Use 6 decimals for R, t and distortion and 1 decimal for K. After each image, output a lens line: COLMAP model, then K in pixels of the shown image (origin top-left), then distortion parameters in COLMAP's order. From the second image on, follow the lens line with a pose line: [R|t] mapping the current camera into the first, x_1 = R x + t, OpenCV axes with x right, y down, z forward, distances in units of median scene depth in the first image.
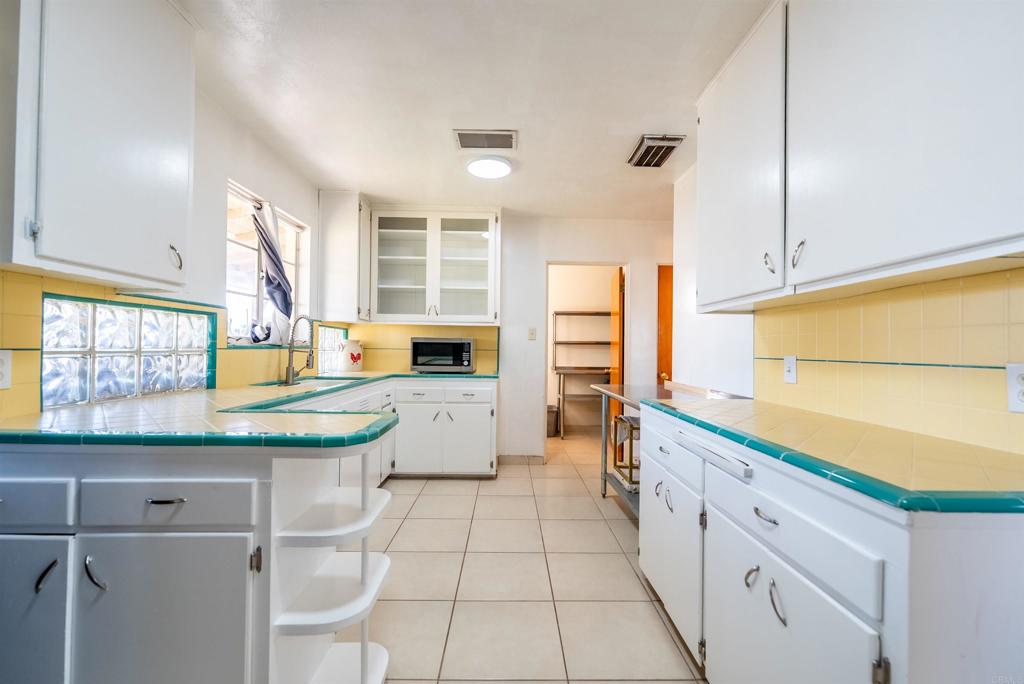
lens RADIAL K [[412.5, 0, 514.0], [0, 412.5, 342.1], [0, 0, 1]] dist [-0.003352, -0.000812]
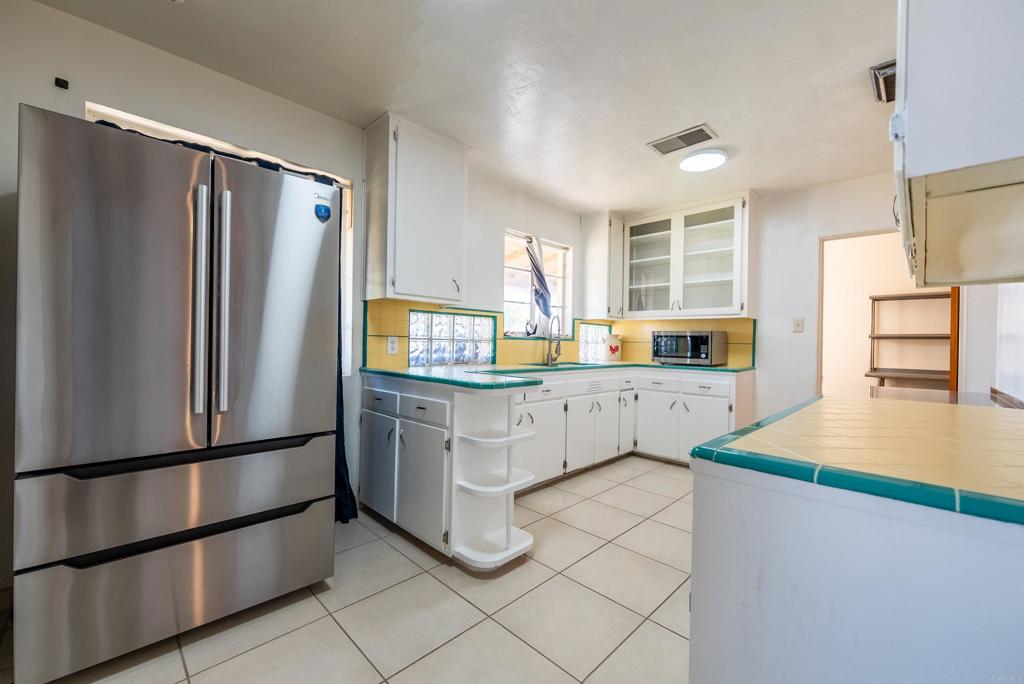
lens RADIAL K [[412.5, 0, 515.0], [0, 412.5, 342.7], [0, 0, 1]] dist [-0.003352, -0.000812]
pose [[0.695645, 0.001419, -0.718384, 0.363658], [-0.000365, 0.999999, 0.001622, 0.022430], [0.718386, -0.000866, 0.695644, -0.036018]]
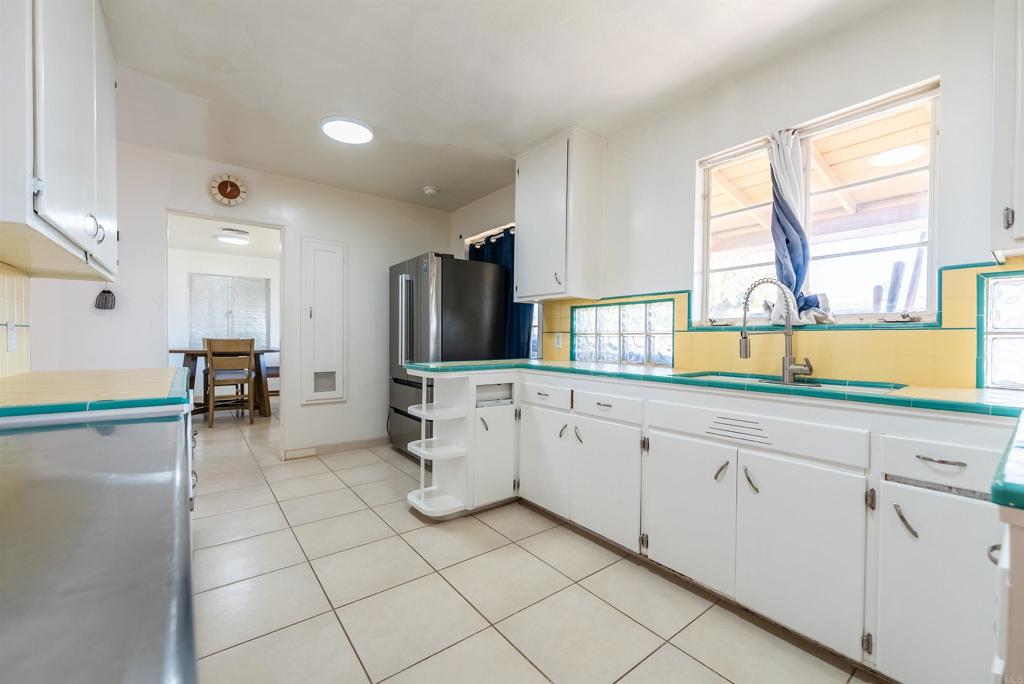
lens RADIAL K [[412.5, 0, 509.3], [0, 412.5, 344.5], [0, 0, 1]] dist [-0.003352, -0.000812]
pose [[-0.809249, -0.013573, -0.587309, 0.213408], [-0.013263, 0.999900, -0.004833, 0.049165], [0.587316, 0.003878, -0.809349, 1.290249]]
